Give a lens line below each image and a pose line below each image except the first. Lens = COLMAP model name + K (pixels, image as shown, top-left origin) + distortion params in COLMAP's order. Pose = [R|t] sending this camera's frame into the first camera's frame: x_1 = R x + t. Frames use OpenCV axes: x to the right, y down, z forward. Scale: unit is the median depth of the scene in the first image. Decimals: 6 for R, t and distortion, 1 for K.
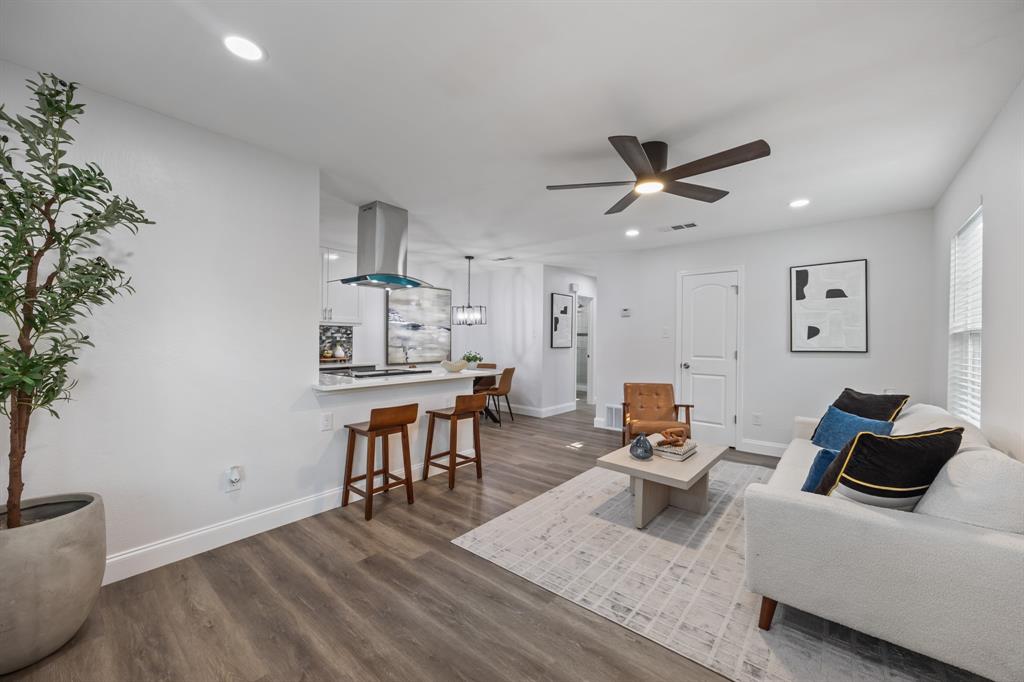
lens RADIAL K [[397.6, 0, 506.9], [0, 397.6, 340.2], [0, 0, 1]] dist [0.002785, 0.000942]
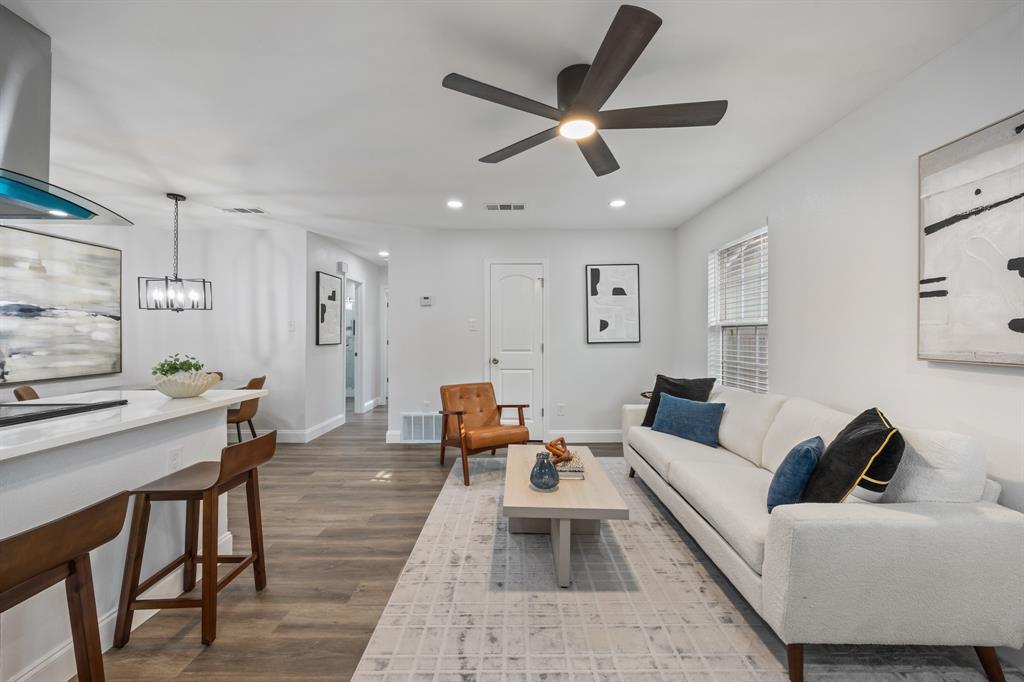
lens RADIAL K [[397.6, 0, 517.7], [0, 397.6, 333.4], [0, 0, 1]] dist [0.002785, 0.000942]
pose [[0.760620, -0.006454, 0.649166, -0.124279], [0.008533, 0.999964, -0.000056, 0.000537], [-0.649142, 0.005582, 0.760647, 0.287632]]
